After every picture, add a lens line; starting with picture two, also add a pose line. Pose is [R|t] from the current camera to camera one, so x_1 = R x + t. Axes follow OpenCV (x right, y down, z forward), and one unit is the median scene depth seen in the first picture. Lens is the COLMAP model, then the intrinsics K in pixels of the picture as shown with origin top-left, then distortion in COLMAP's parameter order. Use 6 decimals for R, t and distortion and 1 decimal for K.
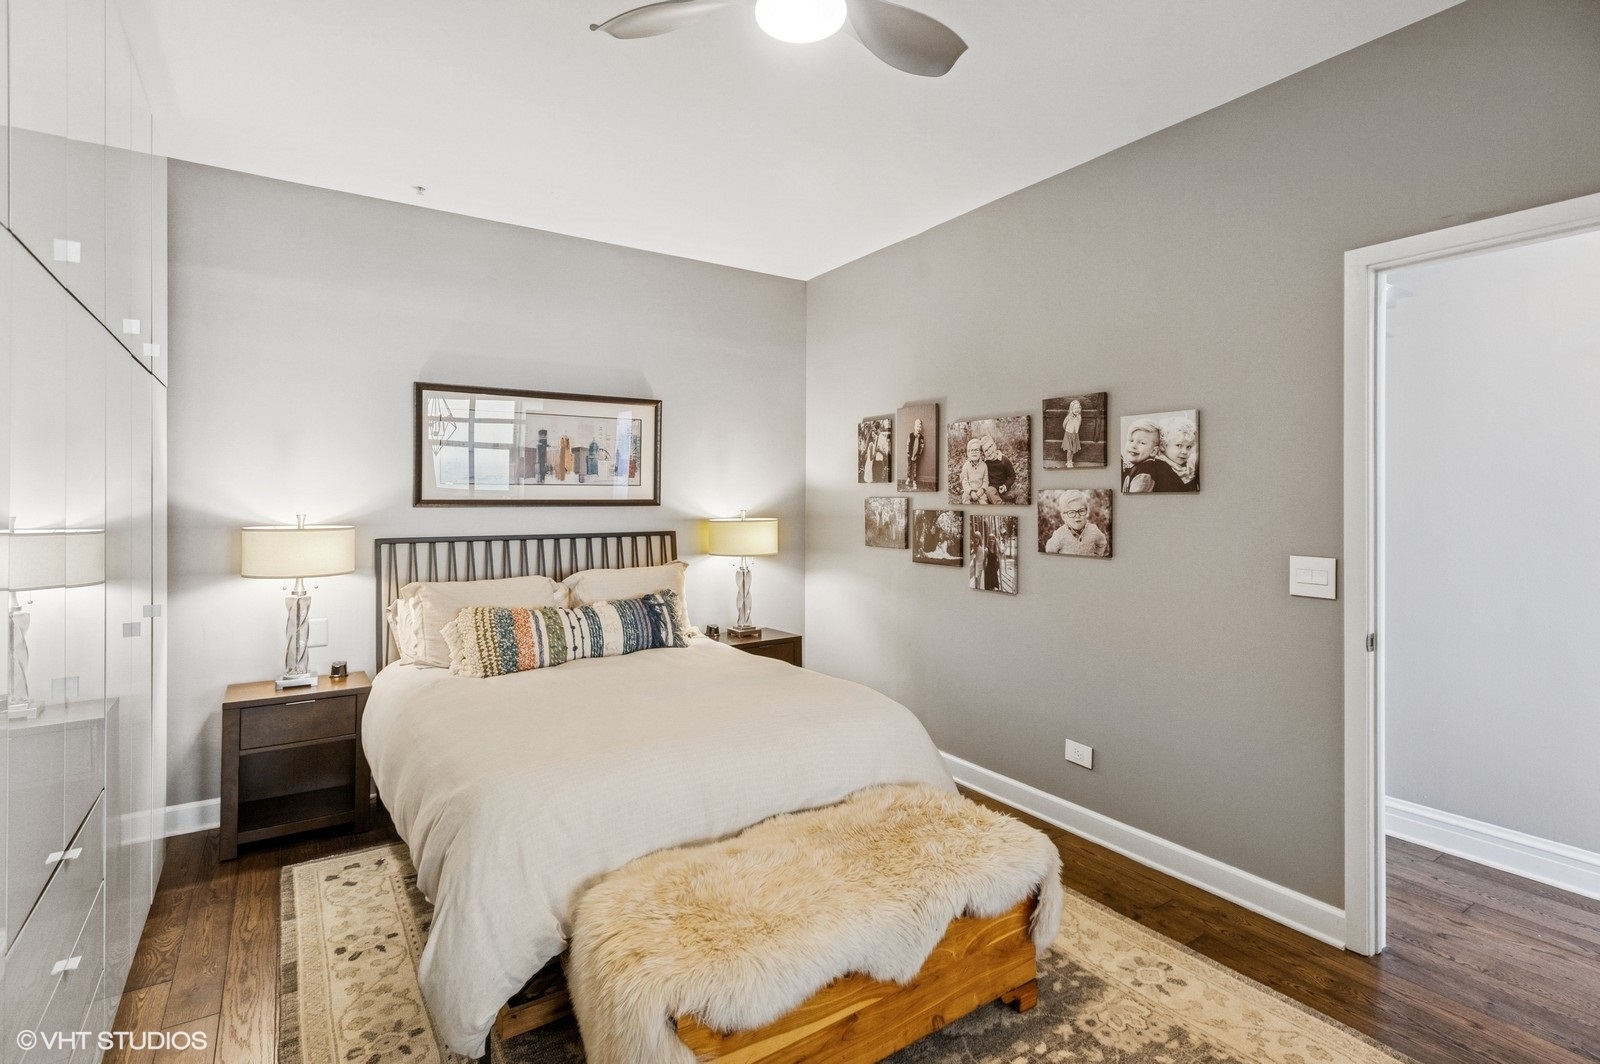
lens RADIAL K [[762.9, 0, 767.0], [0, 762.9, 507.0], [0, 0, 1]] dist [0.020864, -0.007428]
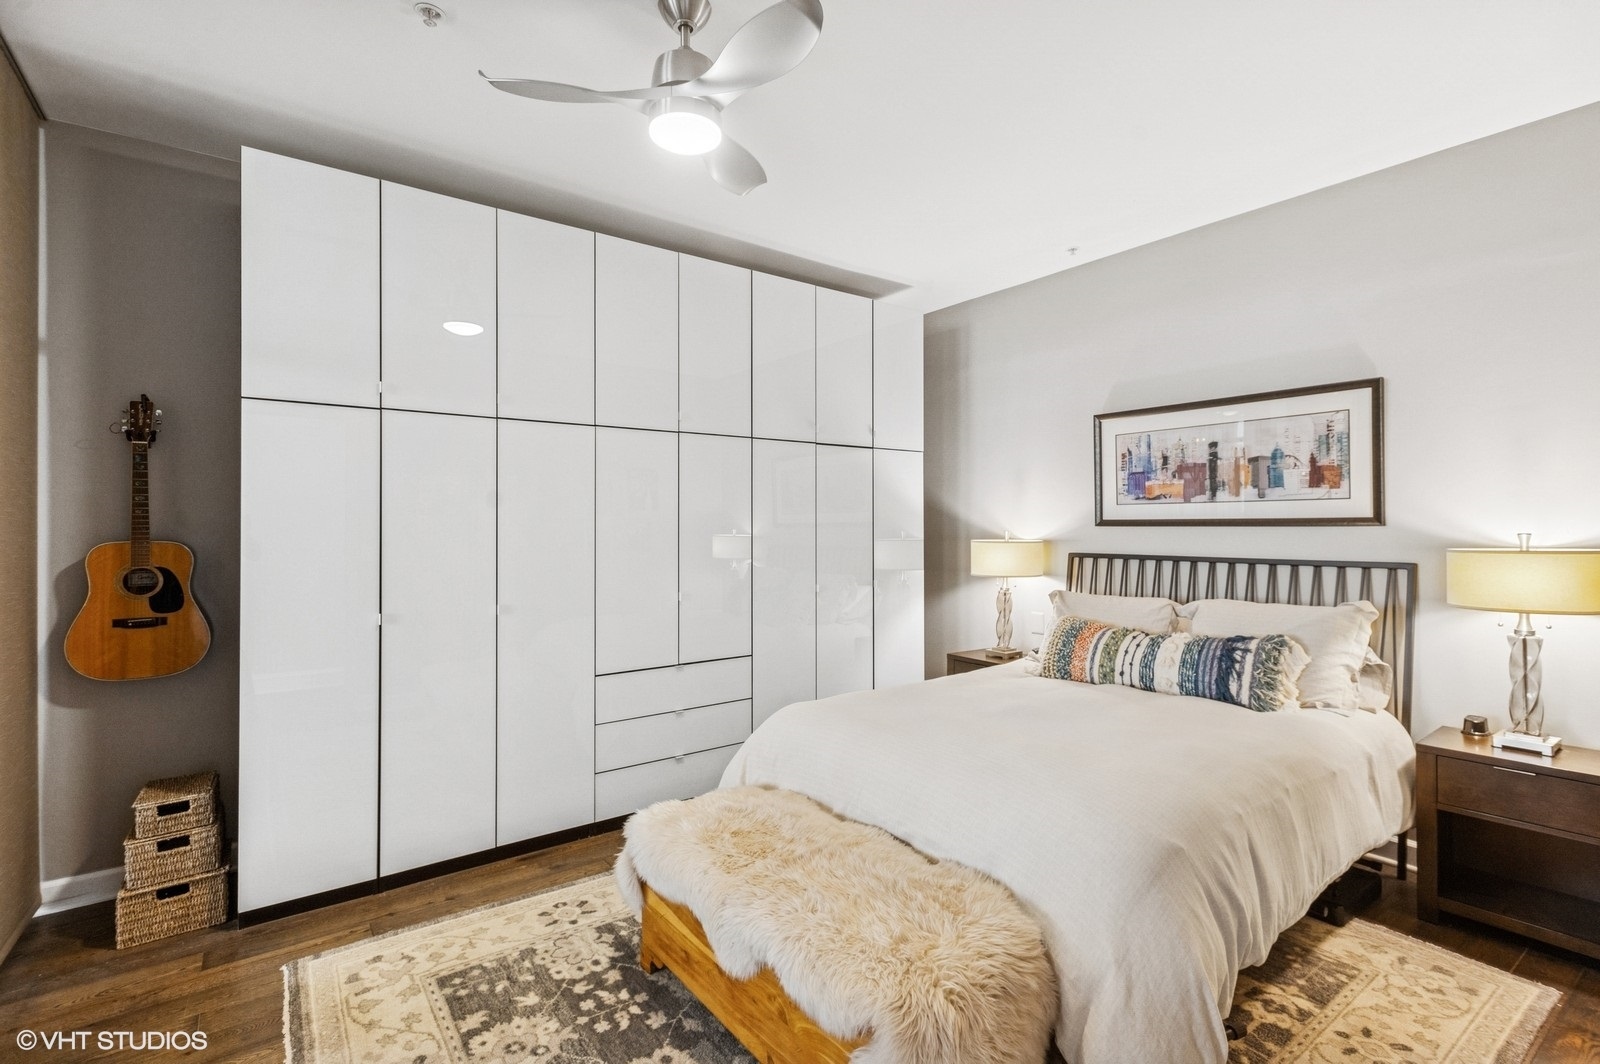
lens RADIAL K [[762.9, 0, 851.1], [0, 762.9, 516.0], [0, 0, 1]] dist [0.020864, -0.007428]
pose [[0.110511, -0.012374, -0.993798, 0.562384], [-0.009972, 0.999858, -0.013559, 0.003977], [0.993825, 0.011409, 0.110372, 0.470813]]
